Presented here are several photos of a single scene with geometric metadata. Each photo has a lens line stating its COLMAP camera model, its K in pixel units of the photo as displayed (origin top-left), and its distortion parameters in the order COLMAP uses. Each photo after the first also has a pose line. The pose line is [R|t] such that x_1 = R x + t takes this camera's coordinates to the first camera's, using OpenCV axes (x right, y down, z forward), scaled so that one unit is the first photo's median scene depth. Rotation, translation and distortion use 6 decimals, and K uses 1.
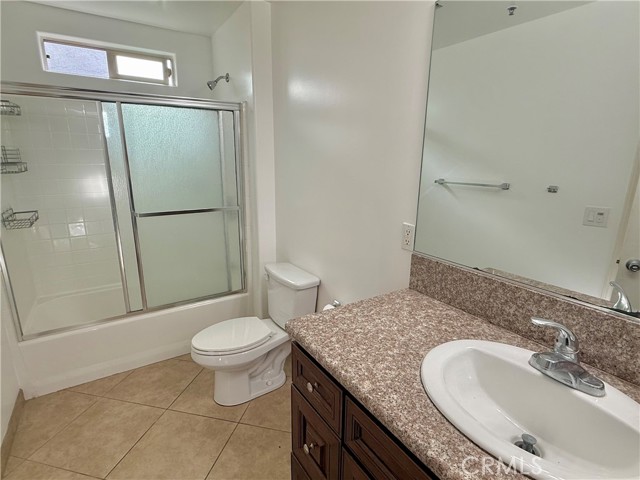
lens RADIAL K [[339.2, 0, 319.6], [0, 339.2, 240.7], [0, 0, 1]] dist [-0.001375, -0.000423]
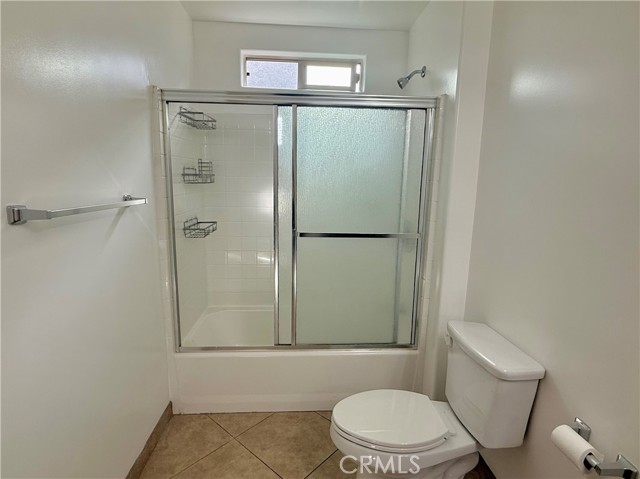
lens RADIAL K [[339.2, 0, 319.6], [0, 339.2, 240.2], [0, 0, 1]] dist [-0.001375, -0.000423]
pose [[0.866299, 0.091028, -0.491162, -0.064093], [-0.131155, 0.990208, -0.047811, -0.025090], [0.482000, 0.105837, 0.869755, 0.261230]]
